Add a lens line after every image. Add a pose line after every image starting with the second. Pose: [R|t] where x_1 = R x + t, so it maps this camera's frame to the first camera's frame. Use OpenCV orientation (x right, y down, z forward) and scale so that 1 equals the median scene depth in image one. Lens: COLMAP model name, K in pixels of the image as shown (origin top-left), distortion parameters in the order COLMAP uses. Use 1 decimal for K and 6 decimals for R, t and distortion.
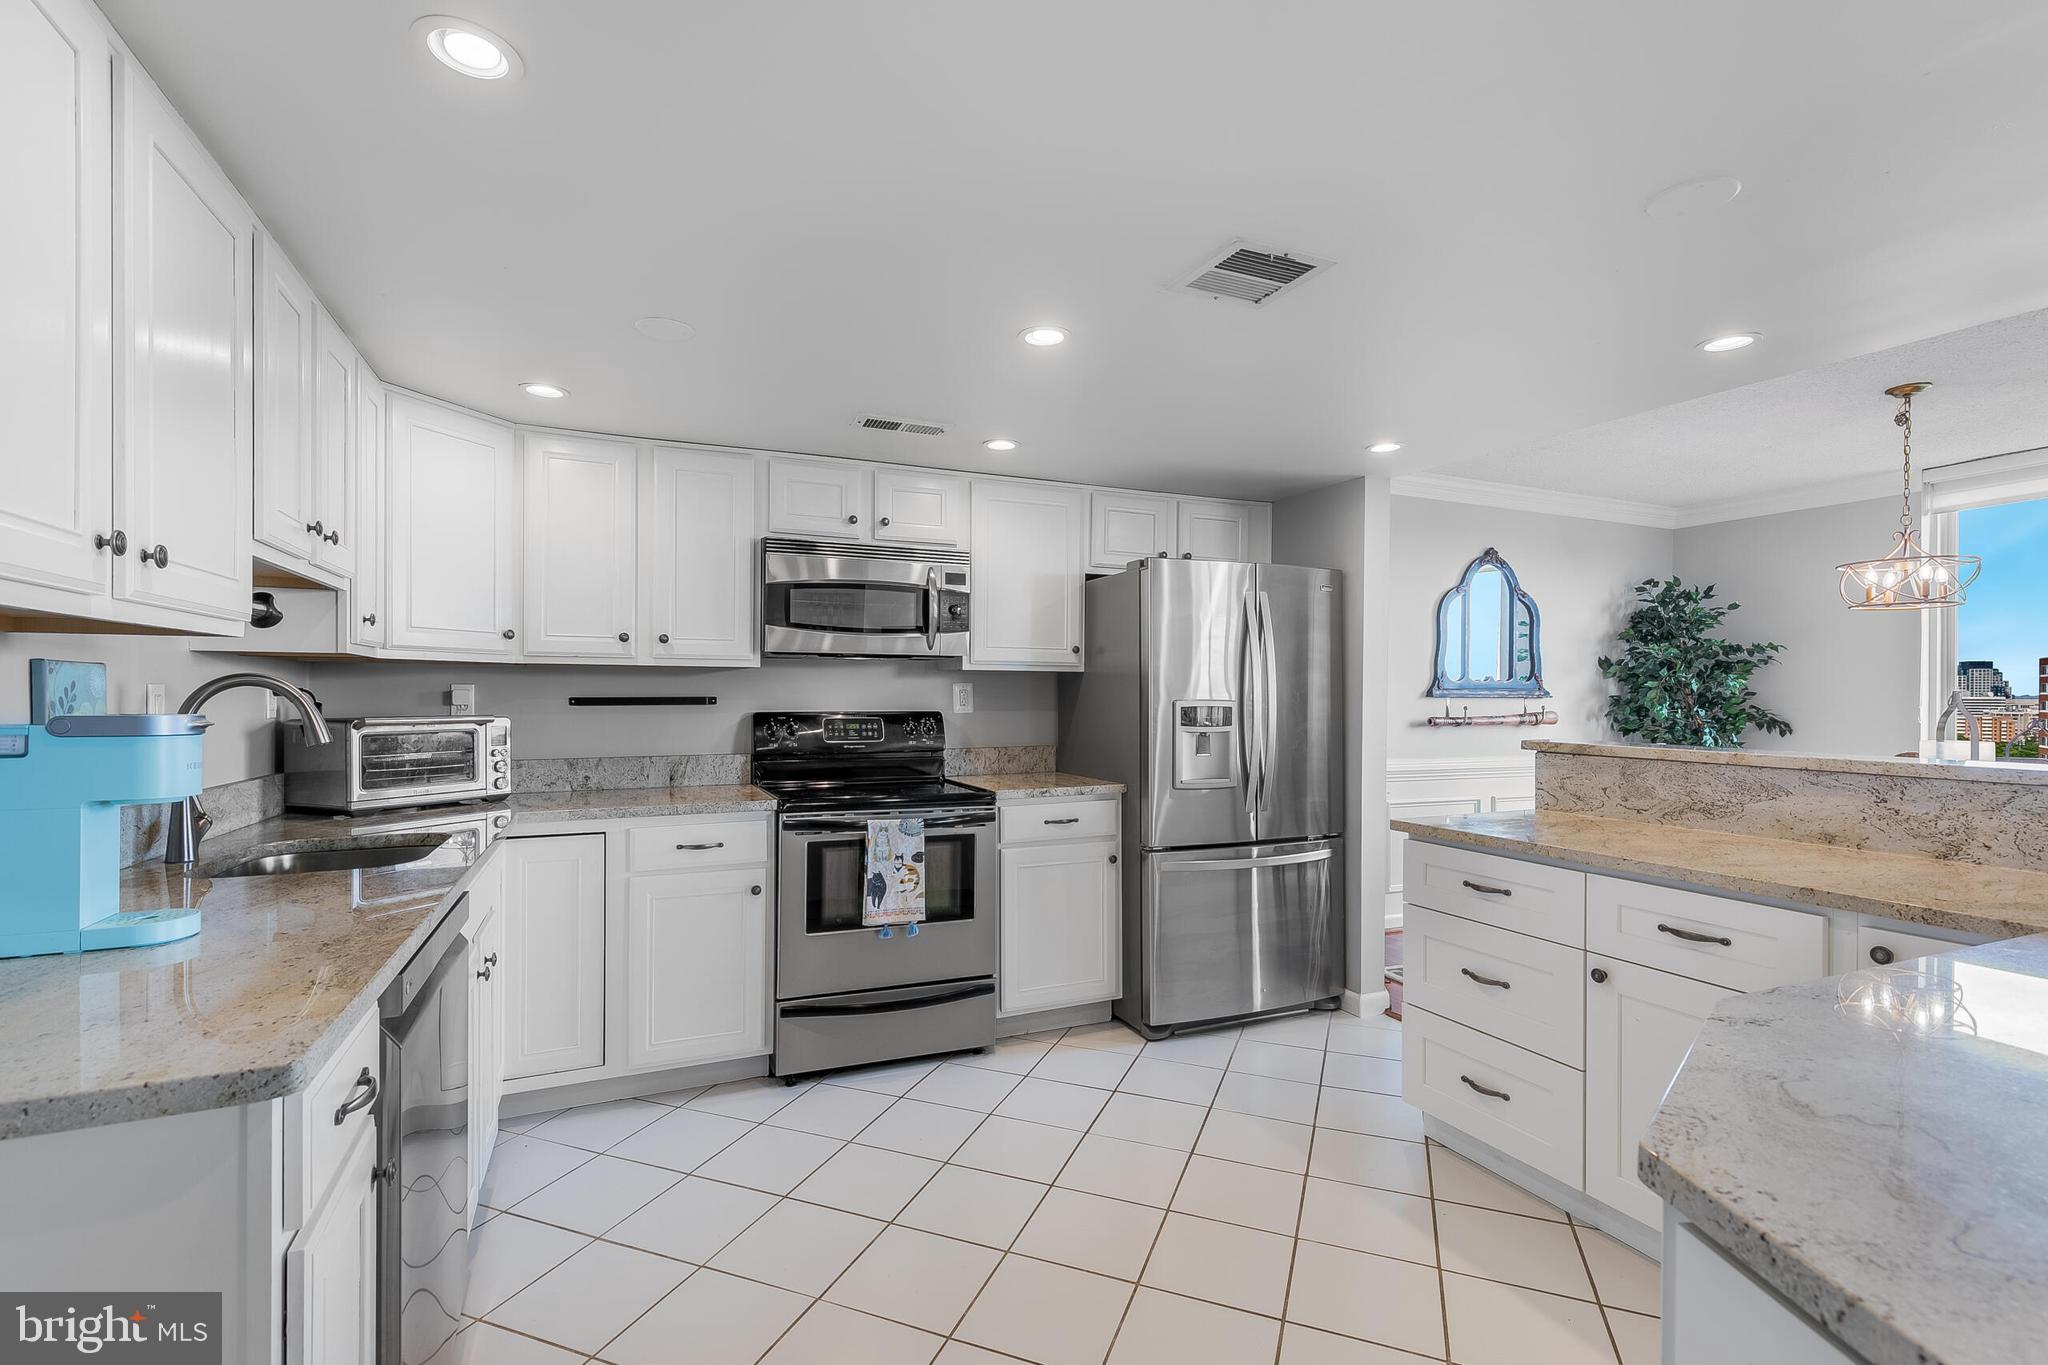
lens RADIAL K [[920.2, 0, 1019.7], [0, 920.2, 690.6], [0, 0, 1]] dist [0.007701, -0.001588]
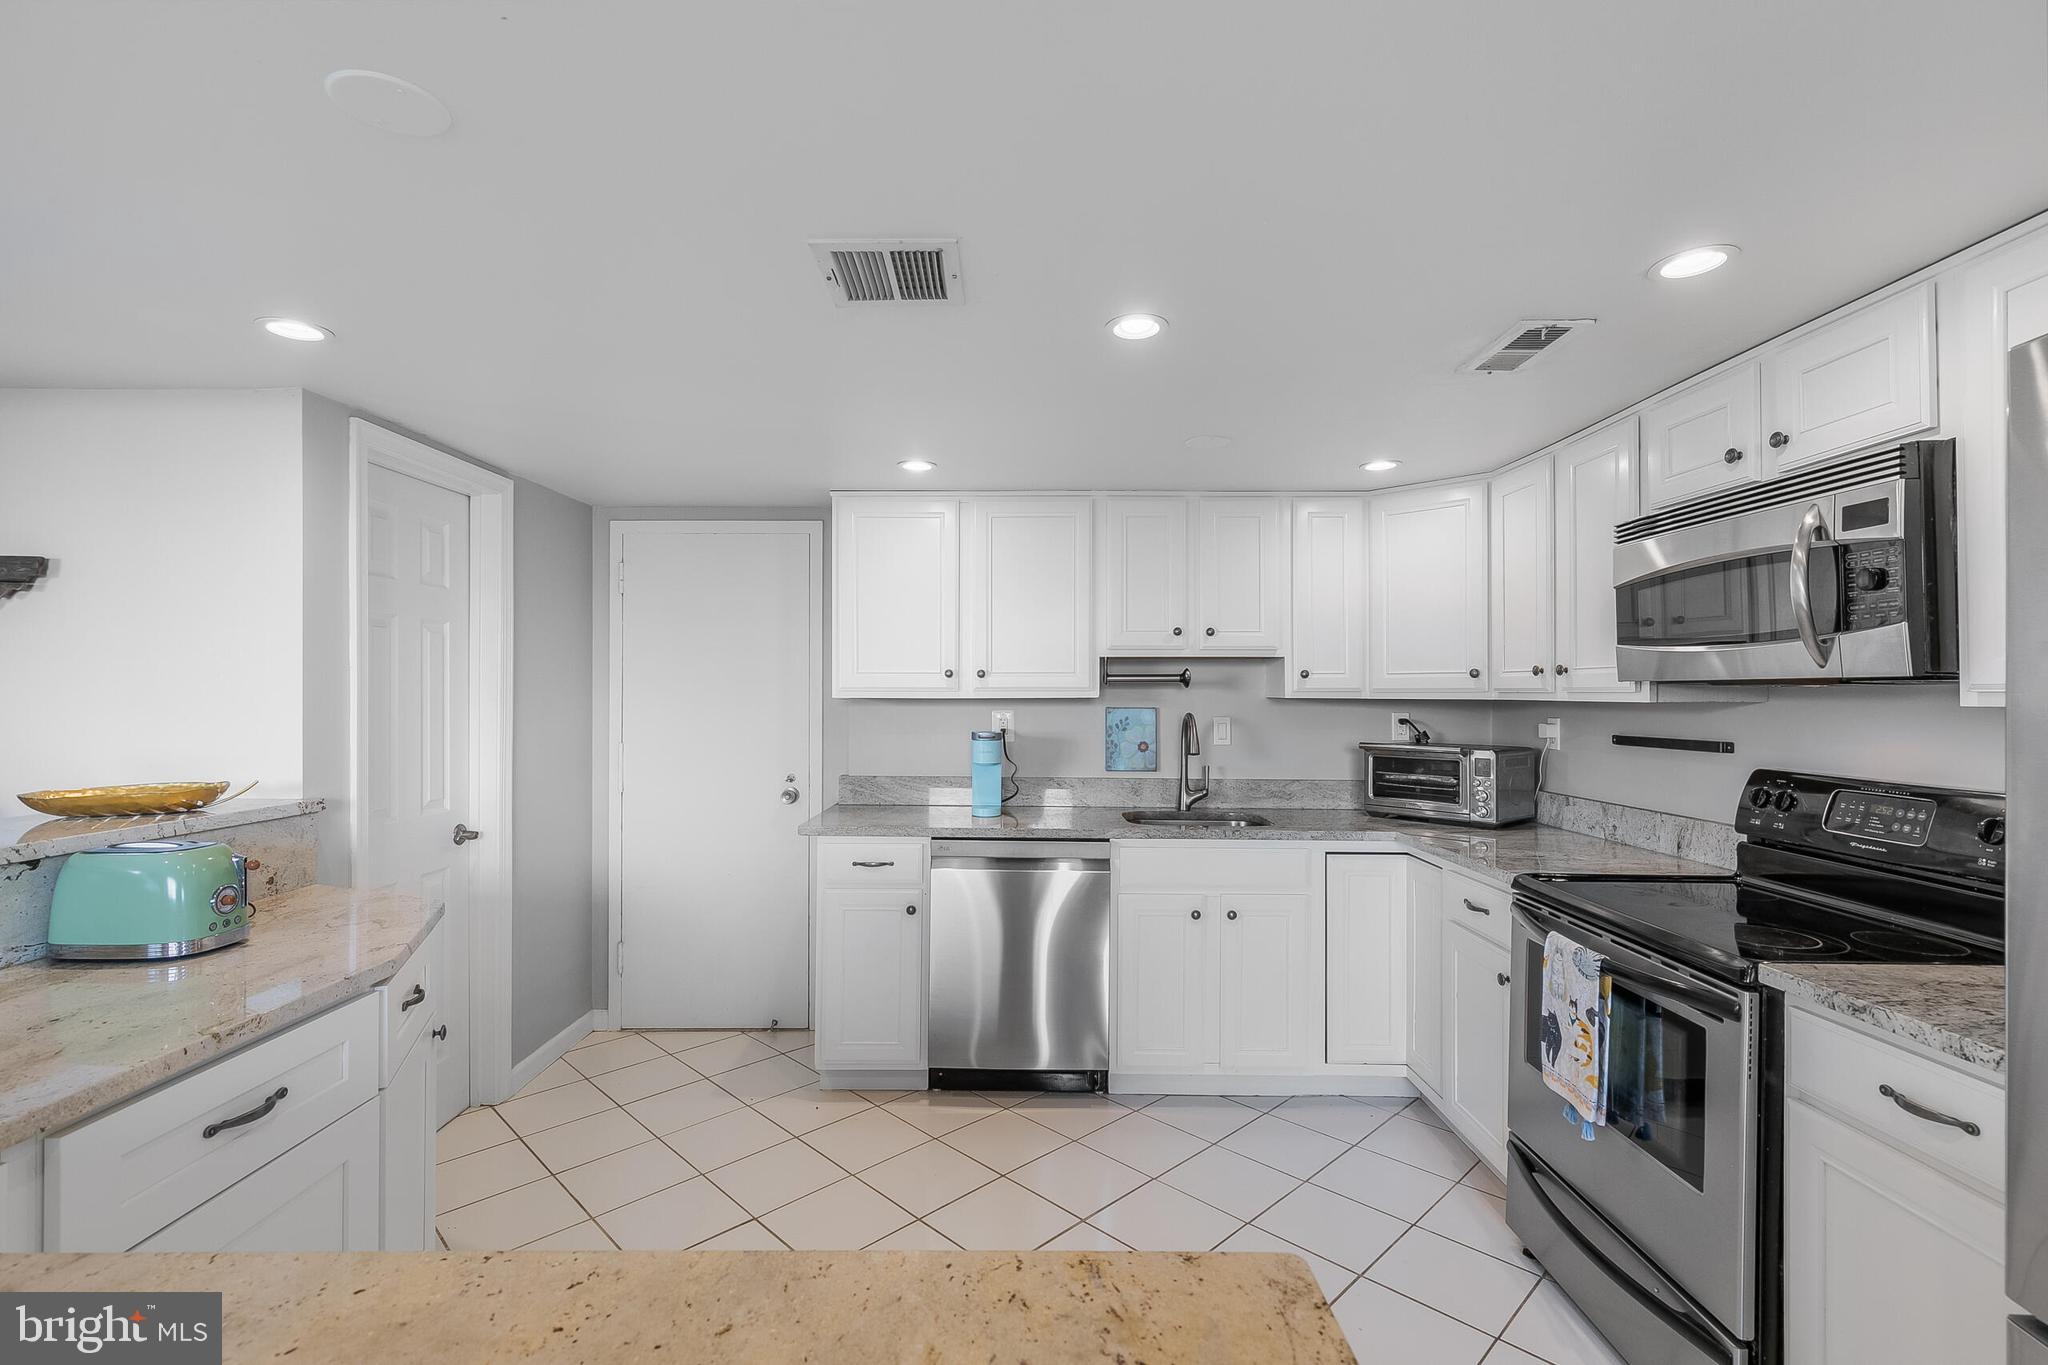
lens RADIAL K [[922.2, 0, 1017.5], [0, 922.2, 685.4], [0, 0, 1]] dist [0.007879, -0.000718]
pose [[-0.404832, -0.011364, -0.914320, 0.588494], [-0.000650, 0.999926, -0.012141, -0.030477], [0.914391, -0.004321, -0.404810, 0.866624]]
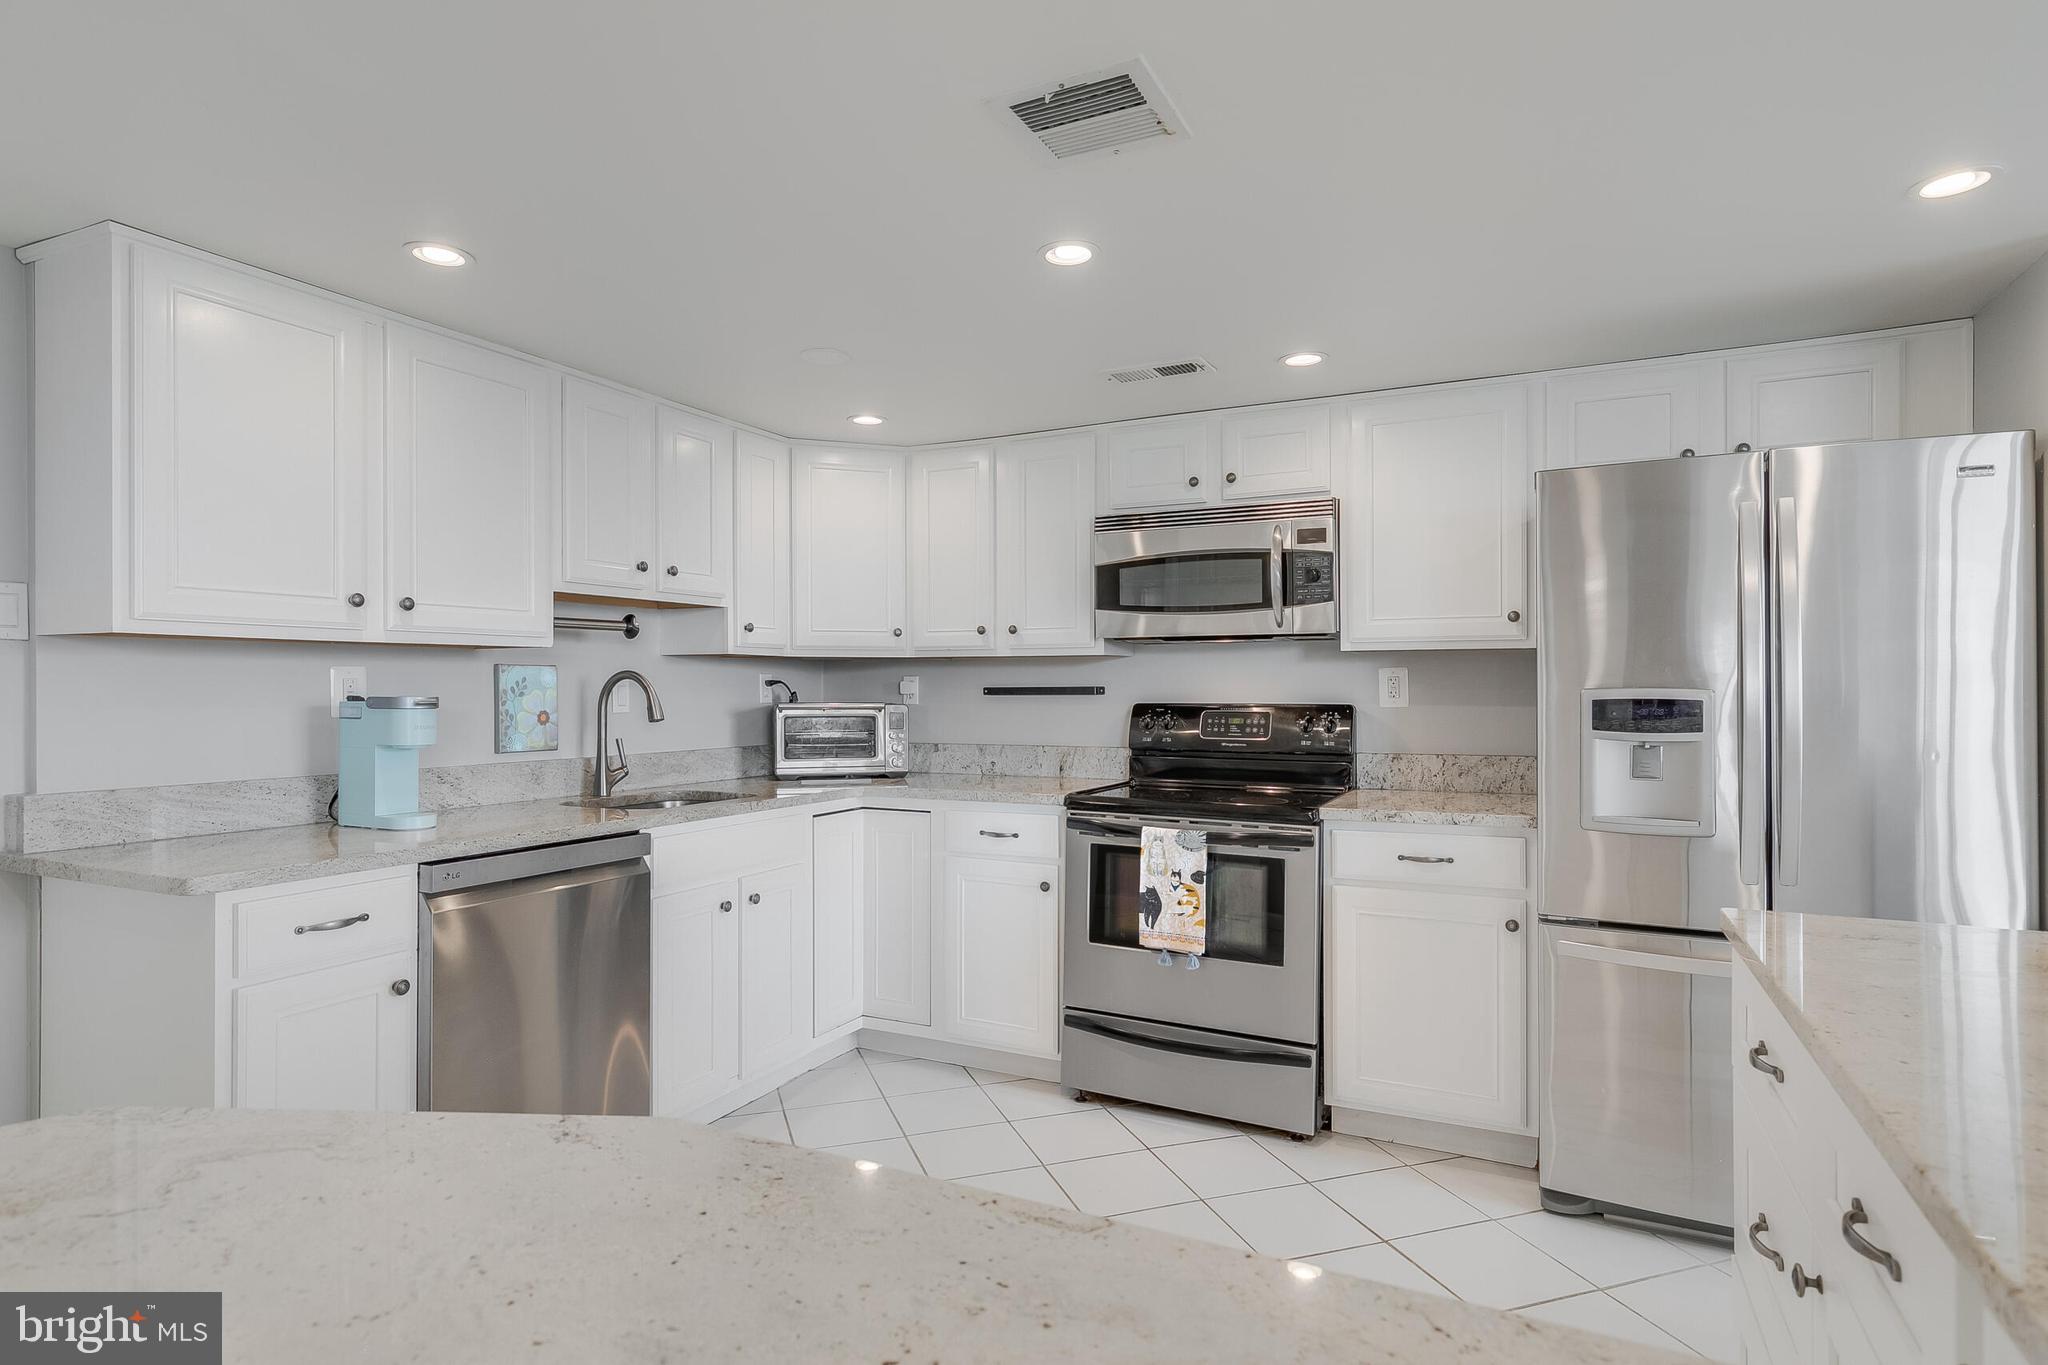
lens RADIAL K [[1071.8, 0, 1016.4], [0, 1071.8, 682.1], [0, 0, 1]] dist [-0.000774, 0.000748]
pose [[0.639884, -0.006204, -0.768446, 0.515060], [0.006182, 0.999977, -0.002926, 0.005053], [0.768447, -0.002878, 0.639907, 0.238507]]
